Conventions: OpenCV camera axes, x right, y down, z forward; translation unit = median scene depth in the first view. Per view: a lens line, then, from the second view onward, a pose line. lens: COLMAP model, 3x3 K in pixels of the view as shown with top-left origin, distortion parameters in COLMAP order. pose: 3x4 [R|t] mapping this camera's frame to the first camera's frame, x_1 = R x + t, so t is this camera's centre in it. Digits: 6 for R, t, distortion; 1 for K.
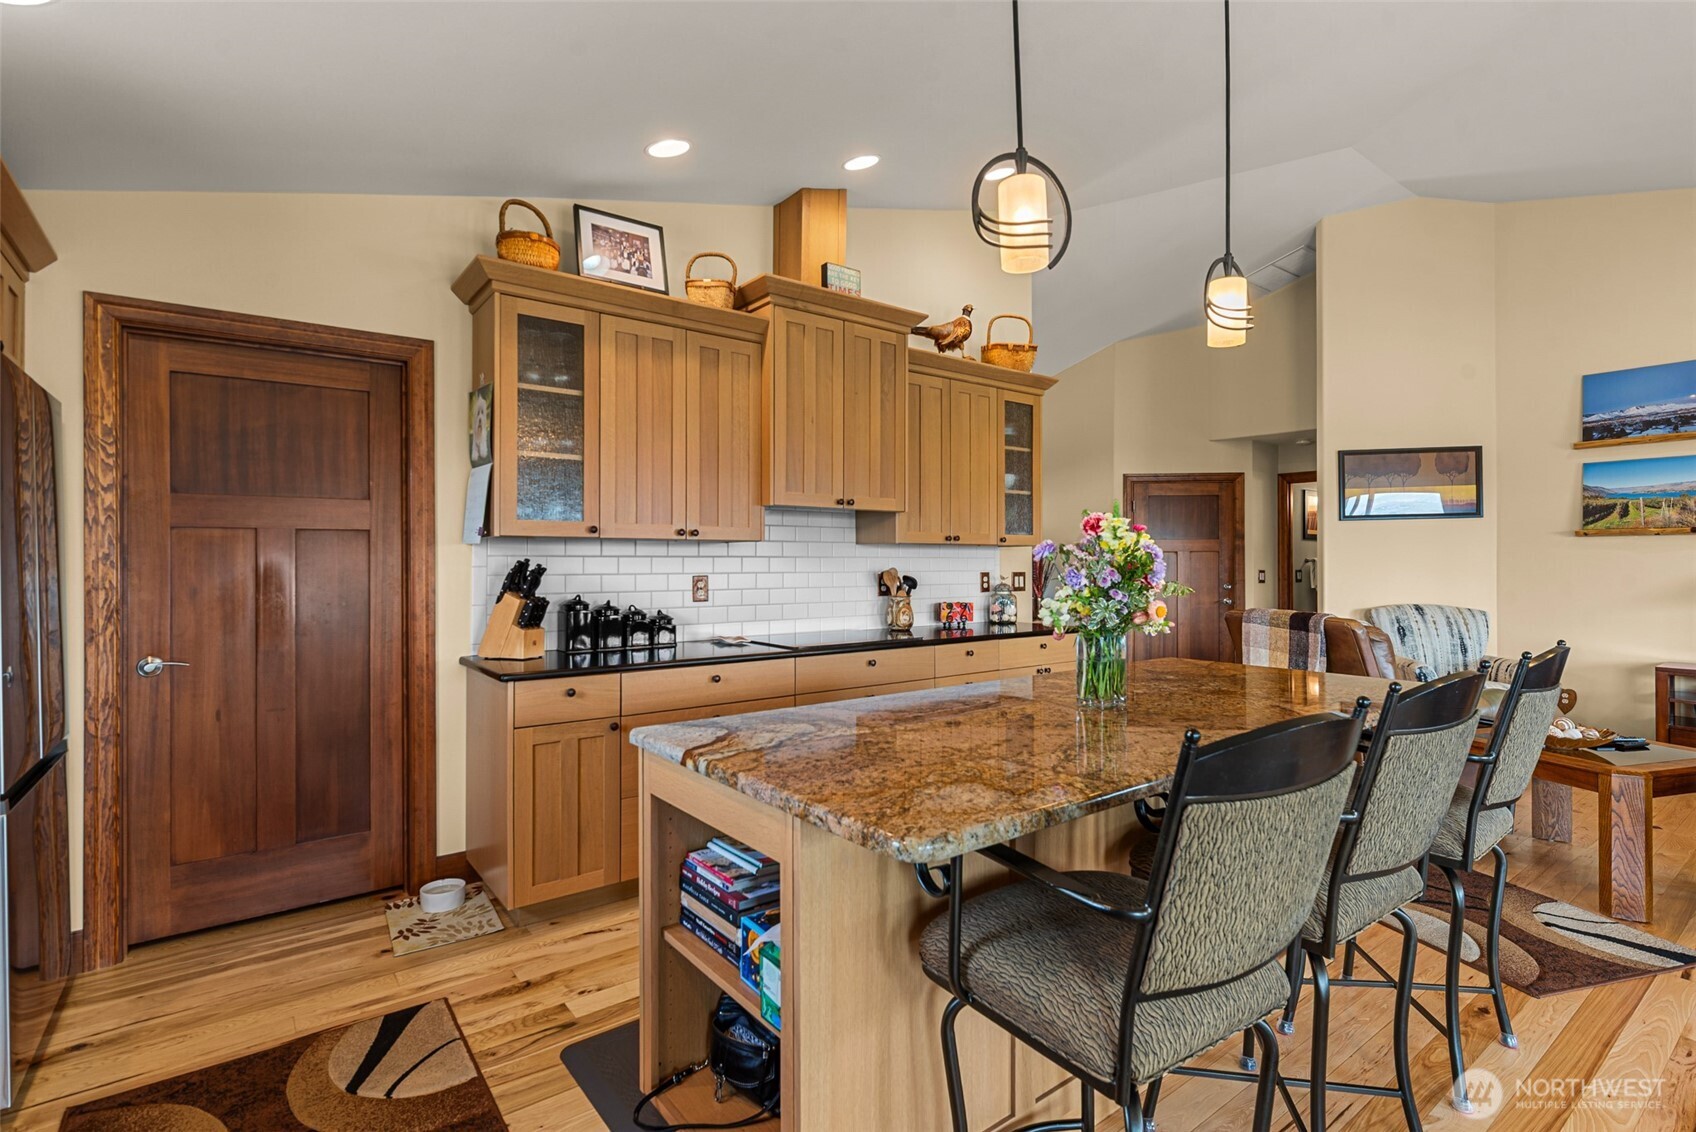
lens RADIAL K [[818.5, 0, 859.7], [0, 818.5, 557.5], [0, 0, 1]] dist [-0.004076, 0.000285]
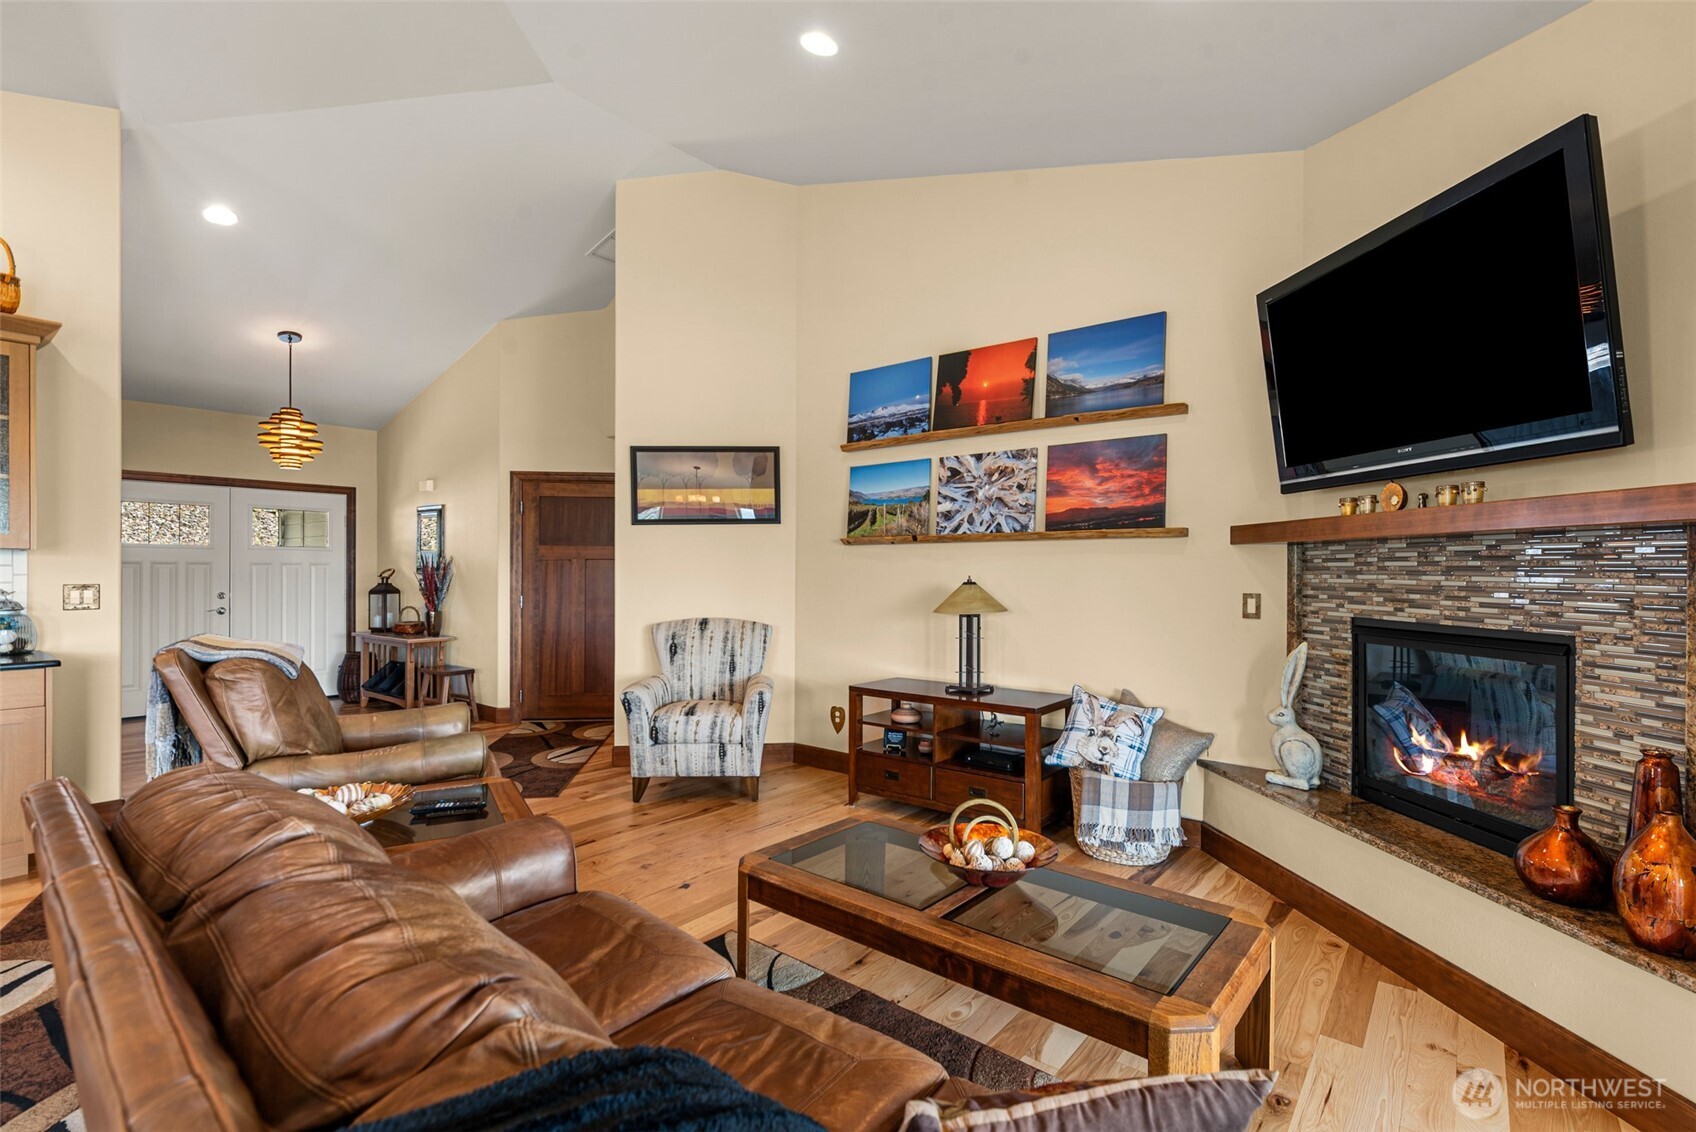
lens RADIAL K [[781.8, 0, 856.9], [0, 781.8, 567.4], [0, 0, 1]] dist [0.005535, -0.001056]
pose [[0.973146, 0.003475, 0.230162, 0.958626], [-0.004457, 0.999983, 0.003746, -0.004420], [-0.230145, -0.004671, 0.973145, 0.170294]]
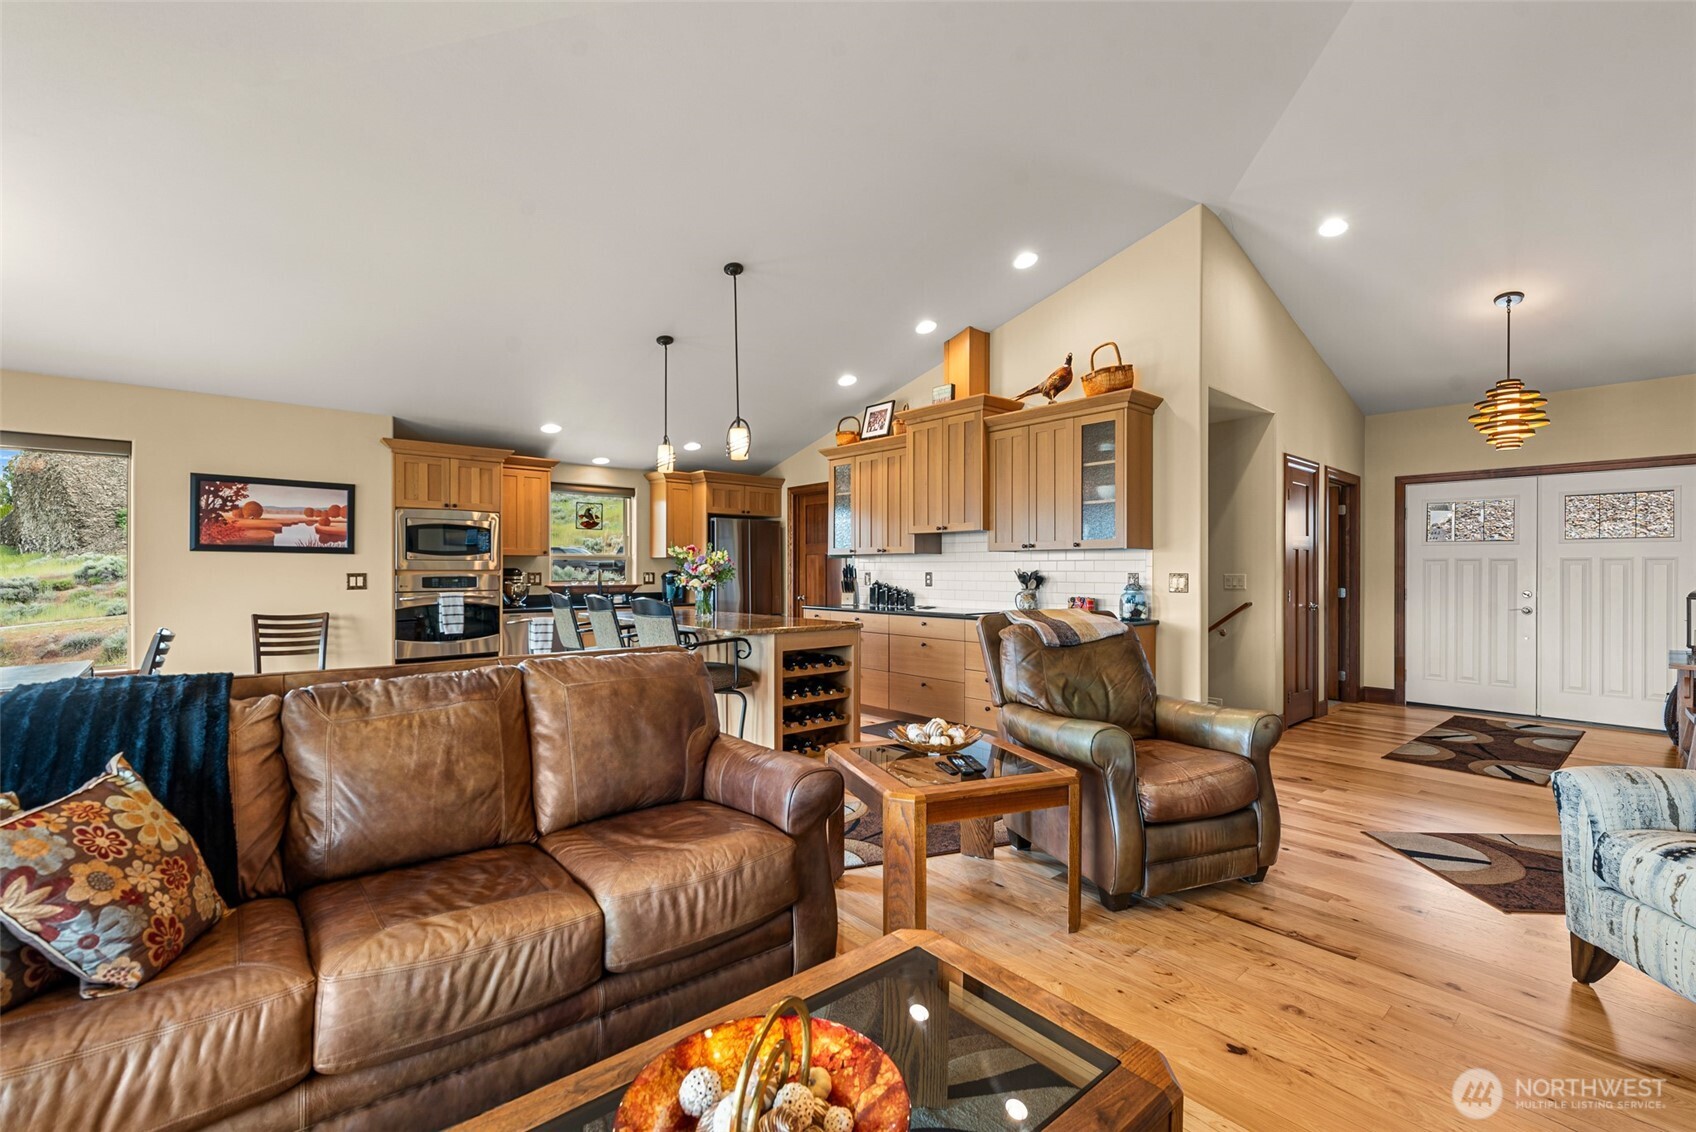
lens RADIAL K [[736.5, 0, 852.2], [0, 736.5, 571.9], [0, 0, 1]] dist [0.003810, -0.002909]
pose [[0.050935, 0.002640, -0.998698, 1.434952], [0.003731, 0.999989, 0.002834, 0.015967], [0.998695, -0.003871, 0.050924, 0.723712]]
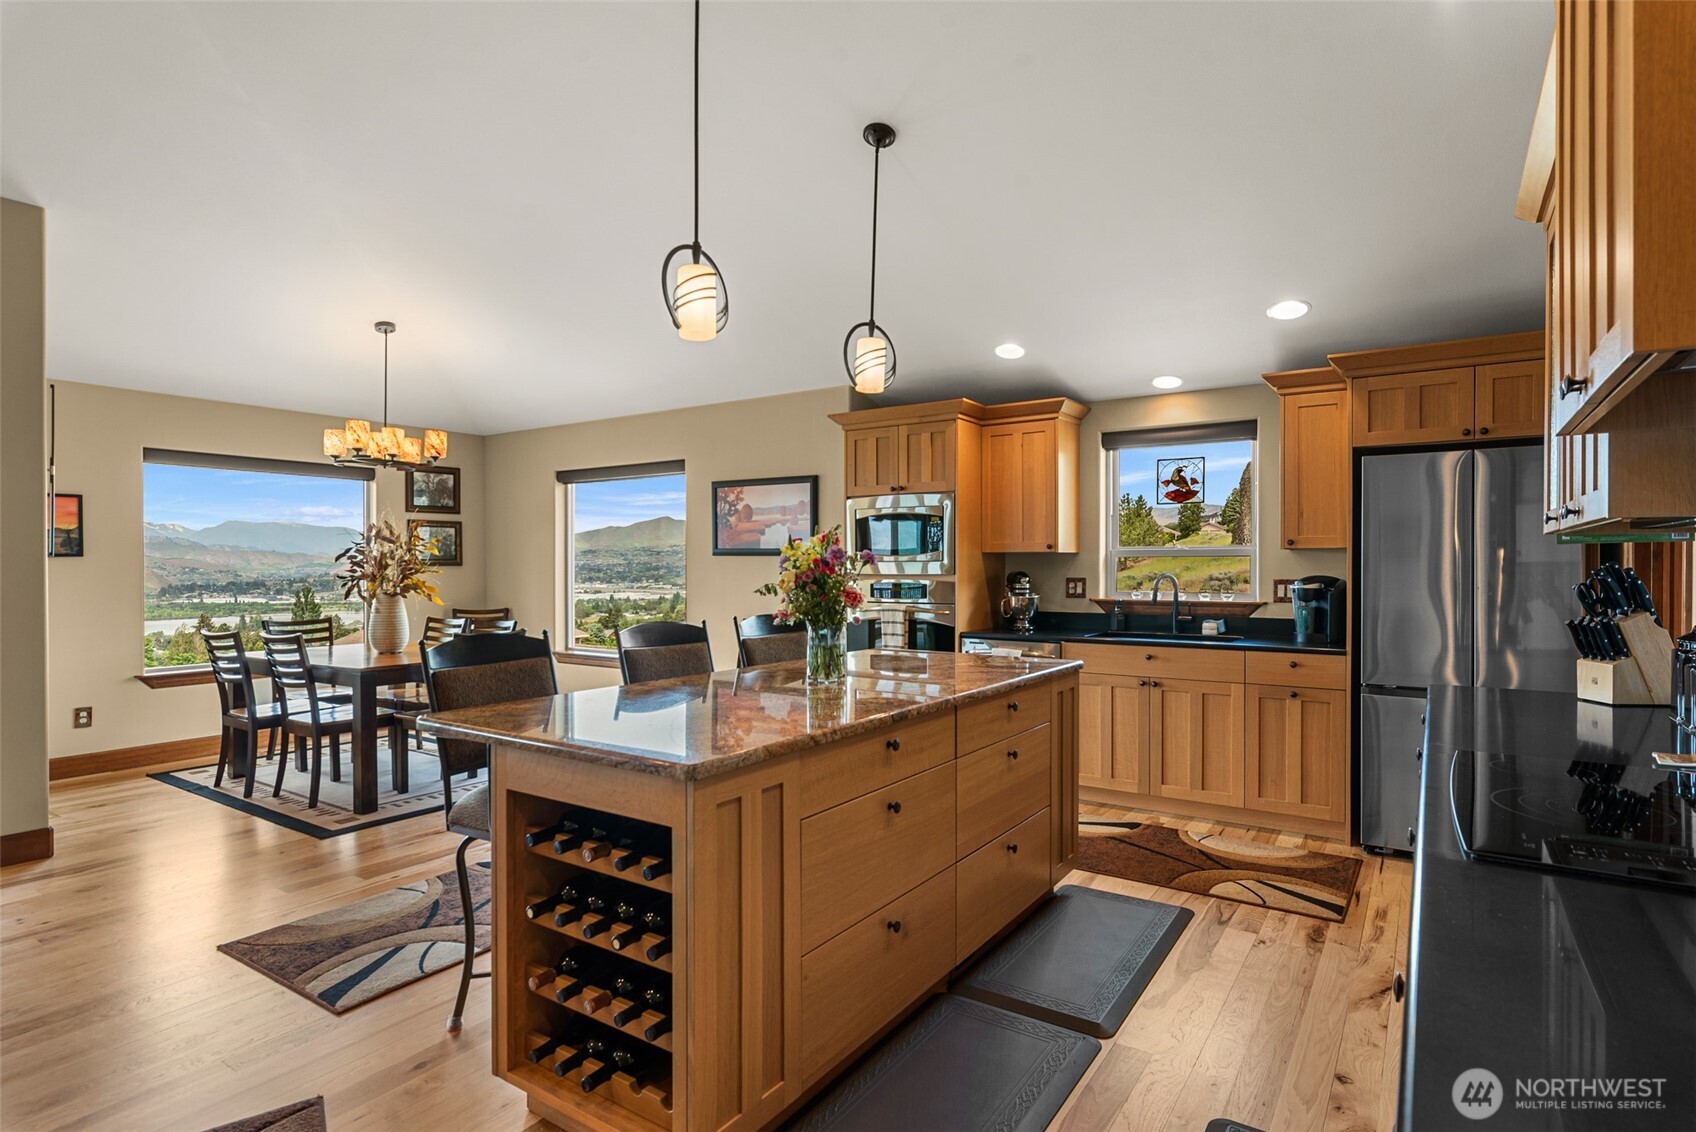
lens RADIAL K [[864.9, 0, 873.8], [0, 864.9, 556.4], [0, 0, 1]] dist [-0.004472, 0.001088]
pose [[-0.945774, -0.000908, -0.324826, 0.358778], [0.004049, 0.999885, -0.014582, 0.004911], [0.324802, -0.015107, -0.945662, 1.222494]]
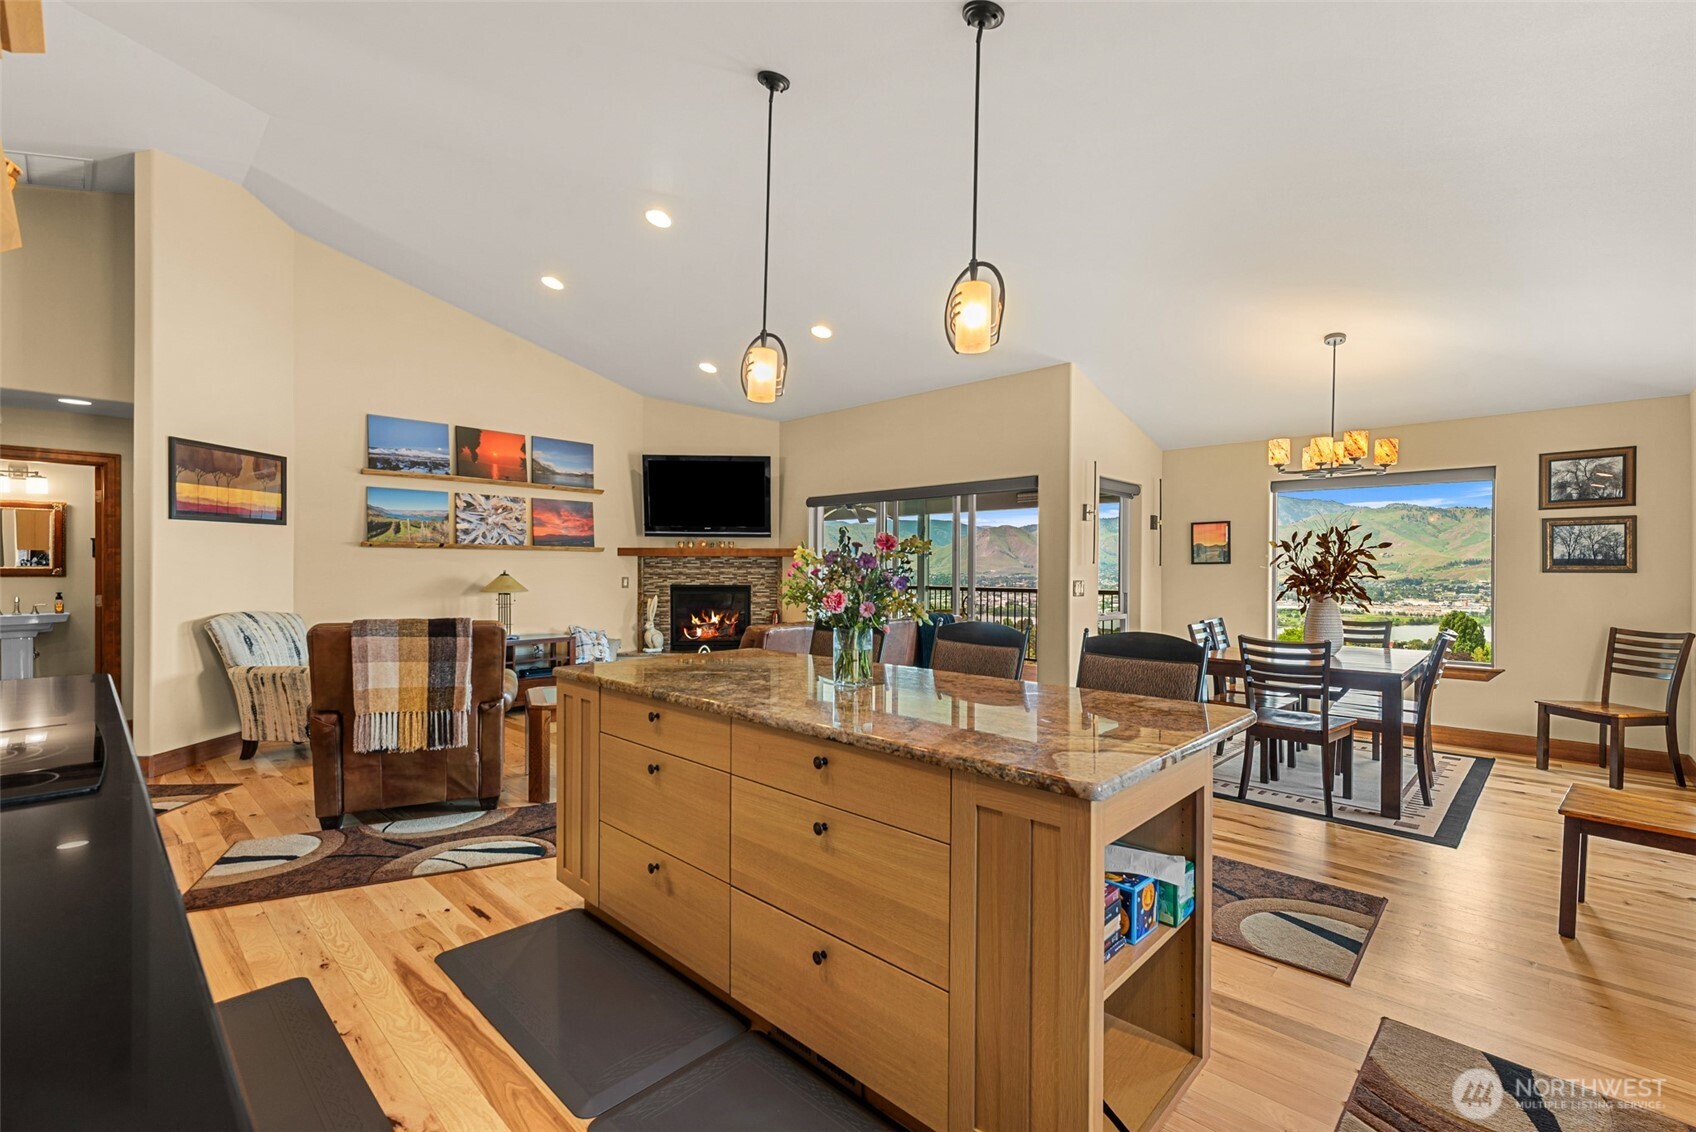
lens RADIAL K [[736.5, 0, 861.0], [0, 736.5, 570.7], [0, 0, 1]] dist [0.003810, -0.002909]
pose [[-0.156873, -0.002180, 0.987616, -0.427770], [-0.009130, 0.999958, 0.000757, 0.002512], [-0.987577, -0.008898, -0.156887, 0.624649]]
